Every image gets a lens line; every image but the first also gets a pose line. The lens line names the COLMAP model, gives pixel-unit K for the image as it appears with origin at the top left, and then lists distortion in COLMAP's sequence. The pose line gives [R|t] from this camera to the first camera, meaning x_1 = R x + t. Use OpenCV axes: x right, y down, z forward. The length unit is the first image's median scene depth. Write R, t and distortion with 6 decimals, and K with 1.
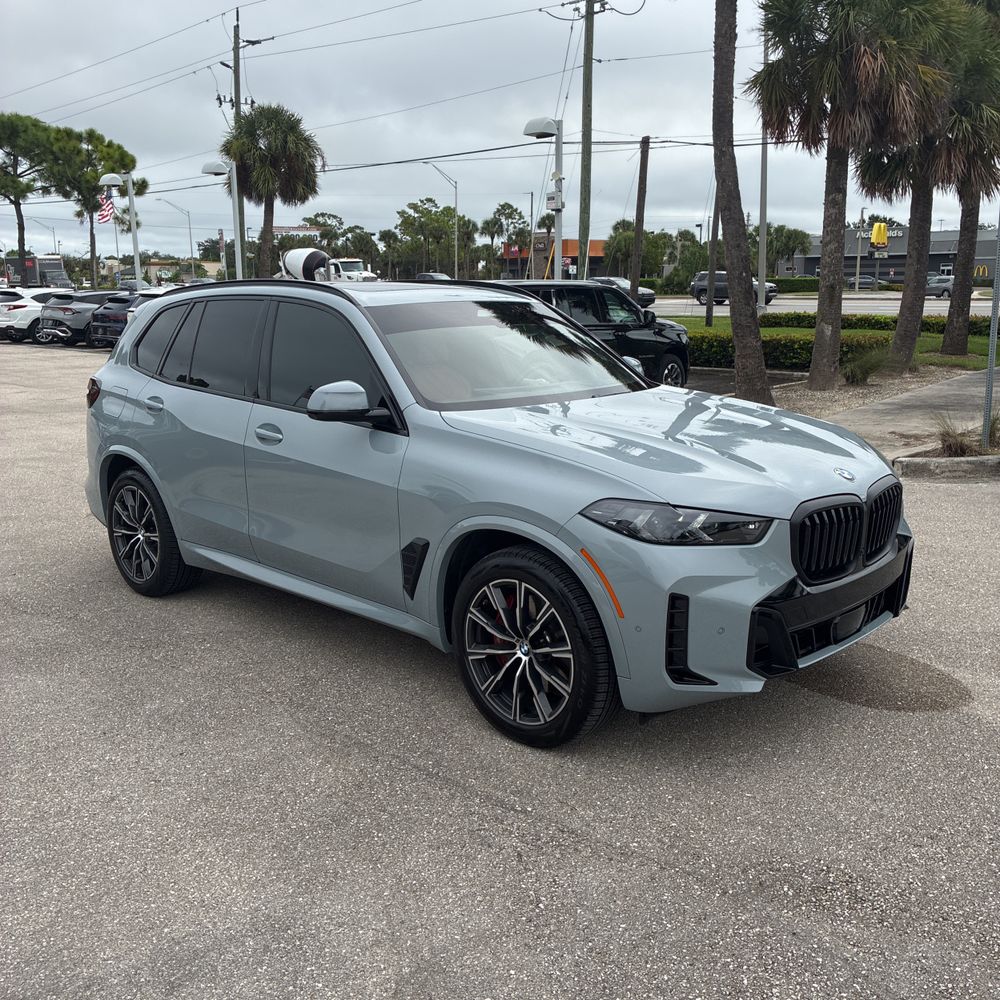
lens RADIAL K [[1014.1, 0, 506.5], [0, 1014.1, 485.4], [0, 0, 1]] dist [0.041324, -0.034277]
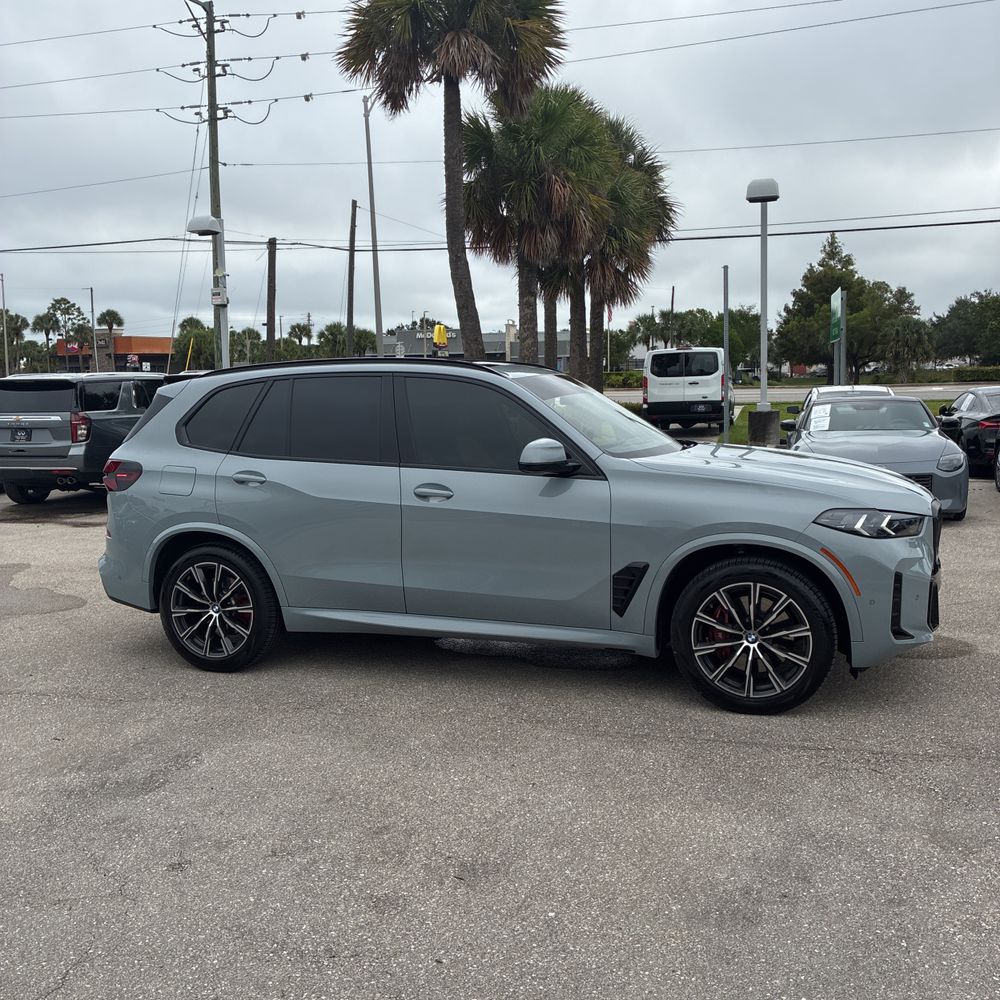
lens RADIAL K [[1005.3, 0, 500.0], [0, 1005.3, 500.0], [0, 0, 1]] dist [0.017495, -0.021971]
pose [[0.913052, -0.057896, 0.403712, -0.159969], [0.089272, 0.994239, -0.059318, 0.007632], [-0.397952, 0.090200, 0.912961, -0.007556]]
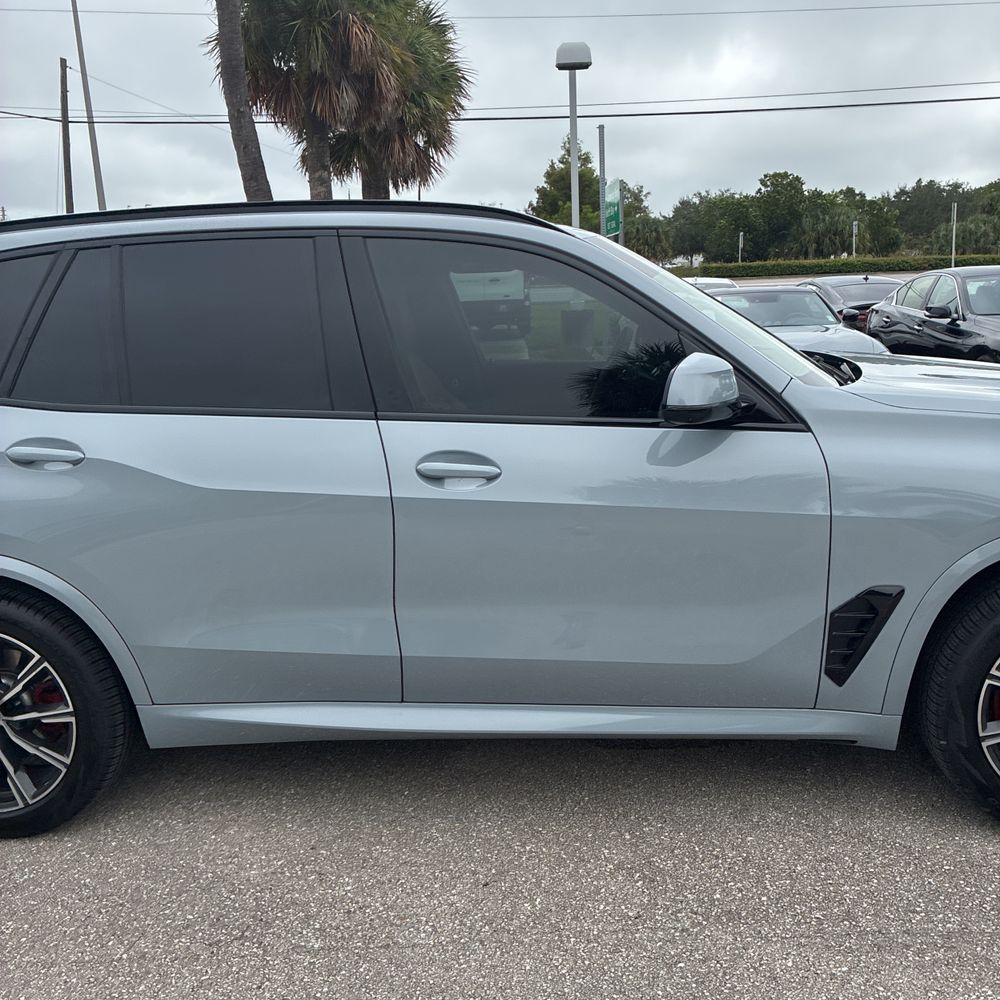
lens RADIAL K [[974.2, 0, 481.7], [0, 974.2, 487.8], [0, 0, 1]] dist [-0.001966, -0.006080]
pose [[0.772000, -0.149282, 0.617844, -0.145210], [0.144856, 0.987771, 0.057664, -0.018189], [-0.618897, 0.044982, 0.784183, 0.150960]]
